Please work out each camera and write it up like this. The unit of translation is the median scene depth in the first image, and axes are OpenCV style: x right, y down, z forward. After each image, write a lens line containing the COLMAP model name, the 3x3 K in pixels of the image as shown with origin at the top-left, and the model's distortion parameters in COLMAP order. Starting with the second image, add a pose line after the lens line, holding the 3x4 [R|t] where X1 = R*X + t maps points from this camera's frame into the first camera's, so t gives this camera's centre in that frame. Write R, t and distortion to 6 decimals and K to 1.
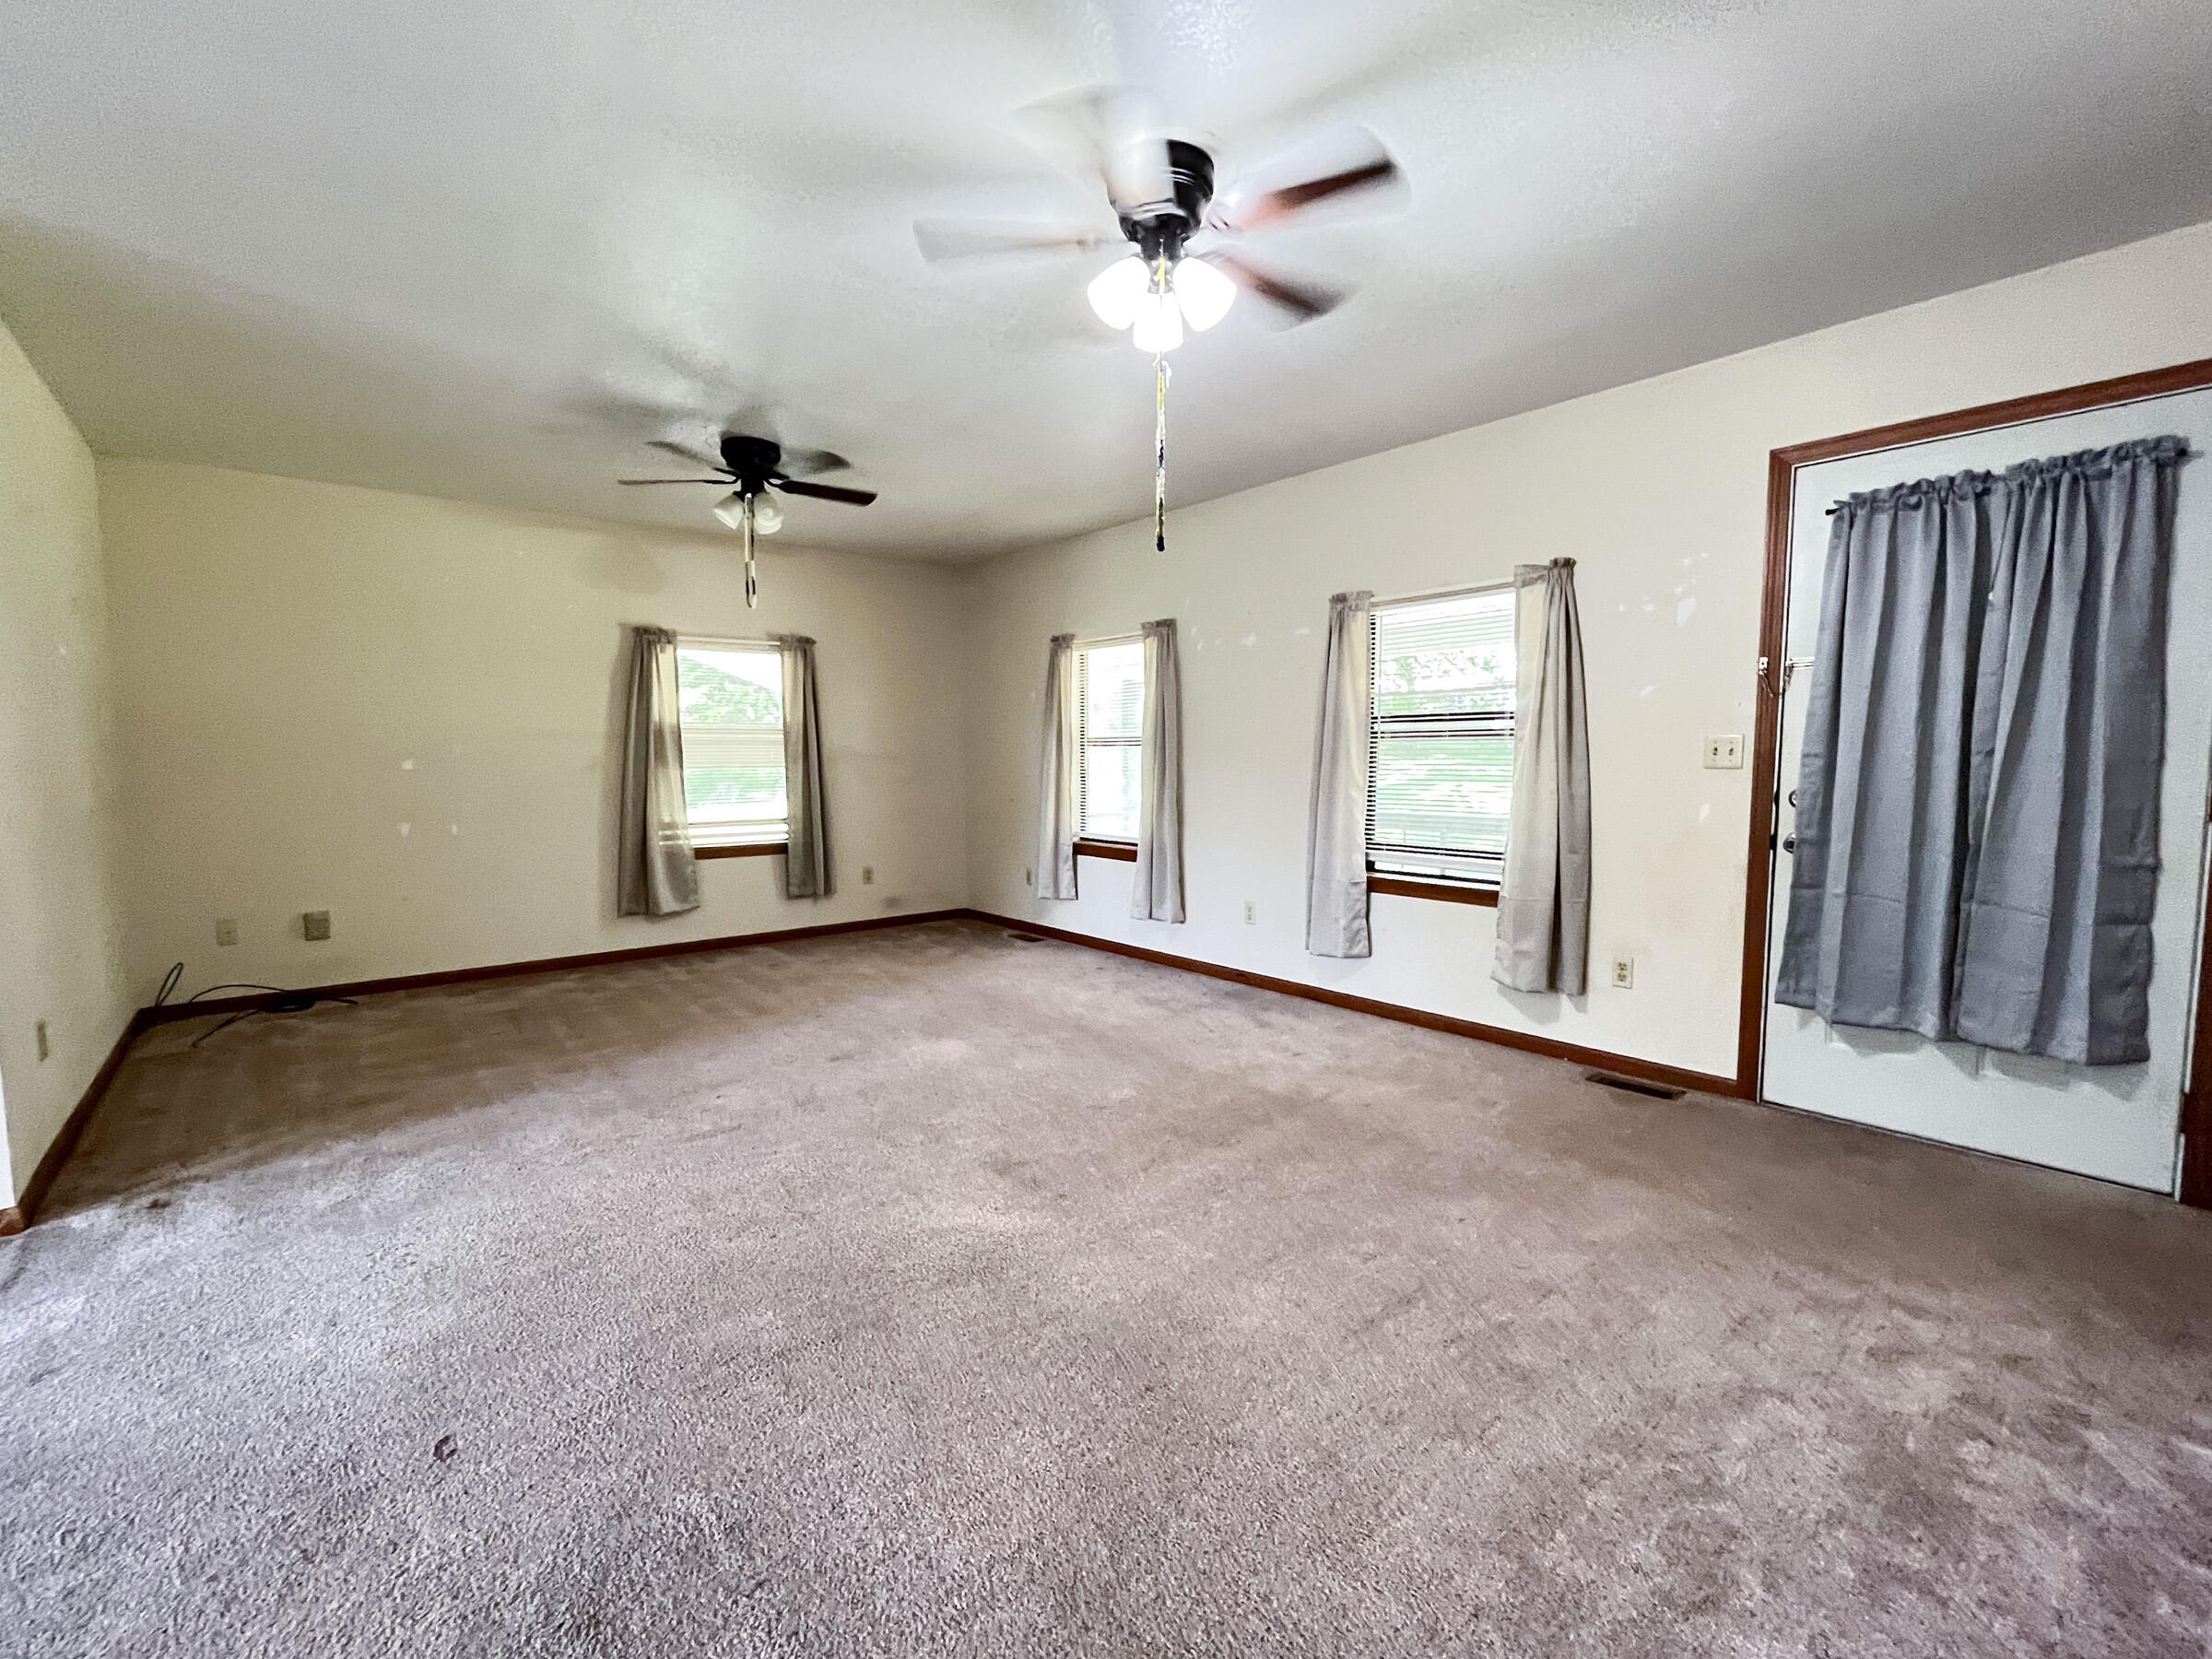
lens RADIAL K [[942.1, 0, 1101.3], [0, 942.1, 834.0], [0, 0, 1]] dist [-0.001512, -0.000146]
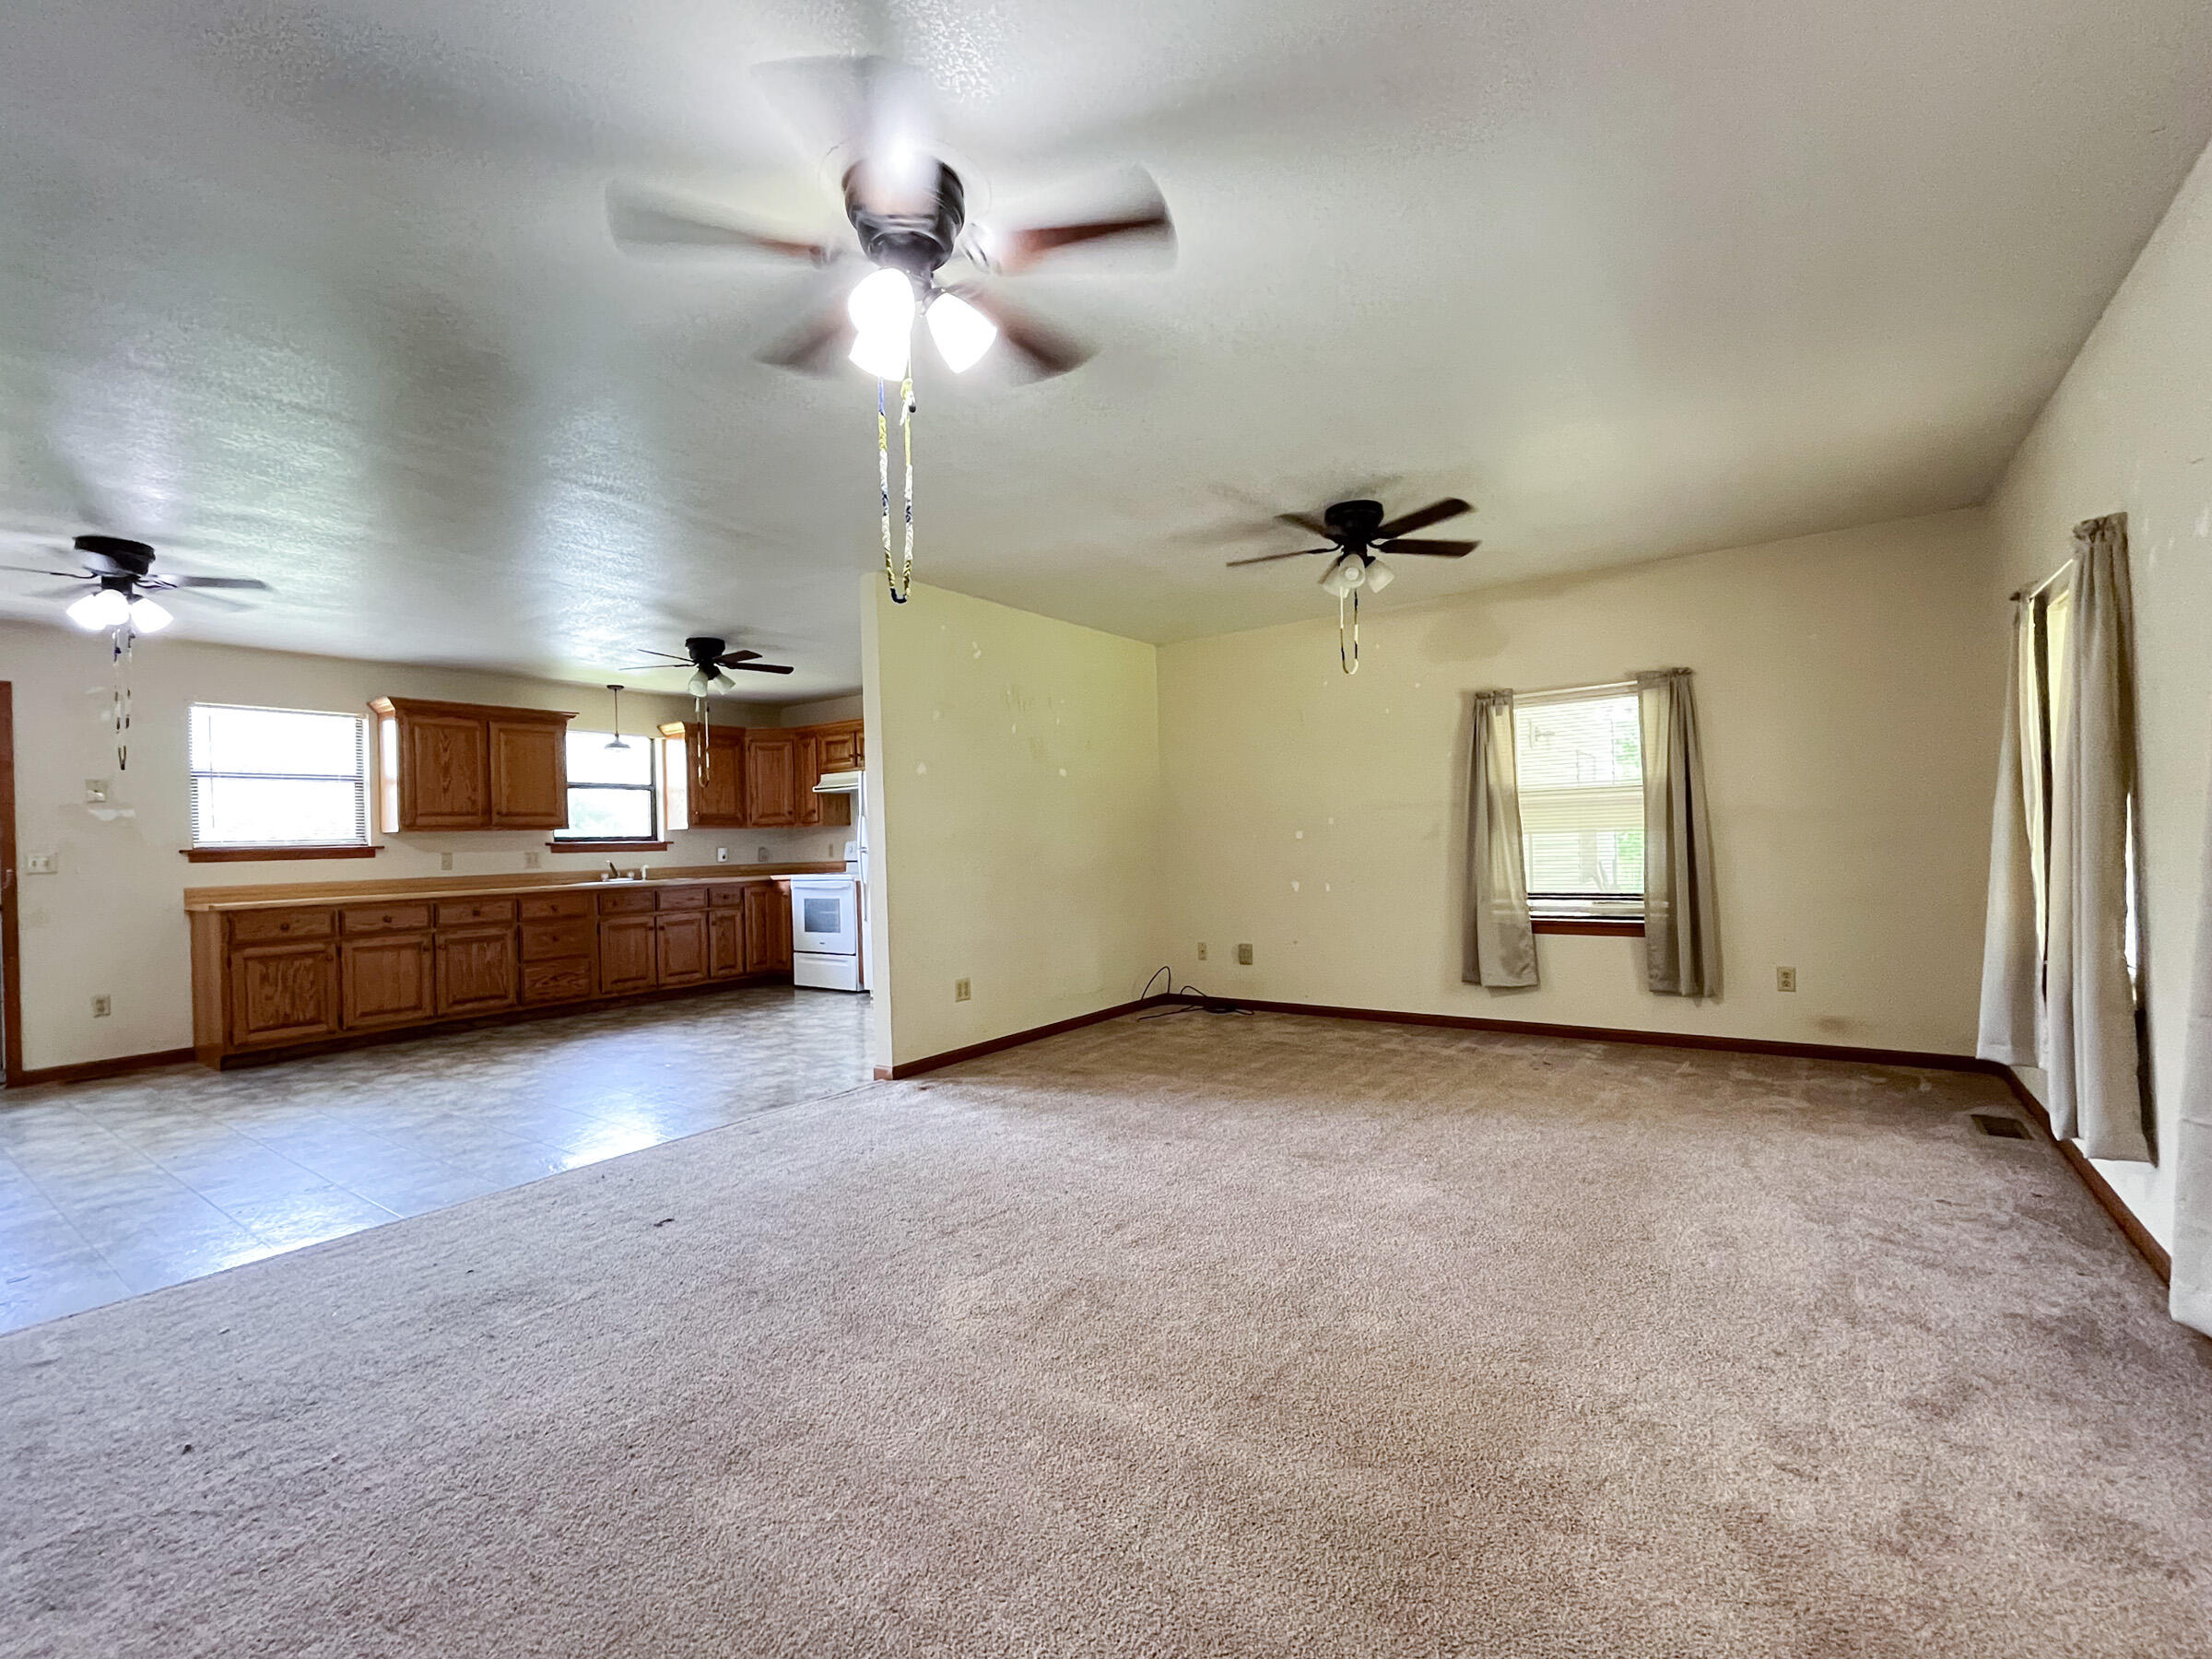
lens RADIAL K [[958.3, 0, 1110.1], [0, 958.3, 832.1], [0, 0, 1]] dist [-0.004409, 0.000226]
pose [[0.270309, -0.010393, -0.962717, 0.483563], [-0.051555, 0.998351, -0.025253, -0.035796], [0.961392, 0.056458, 0.269328, 0.471051]]
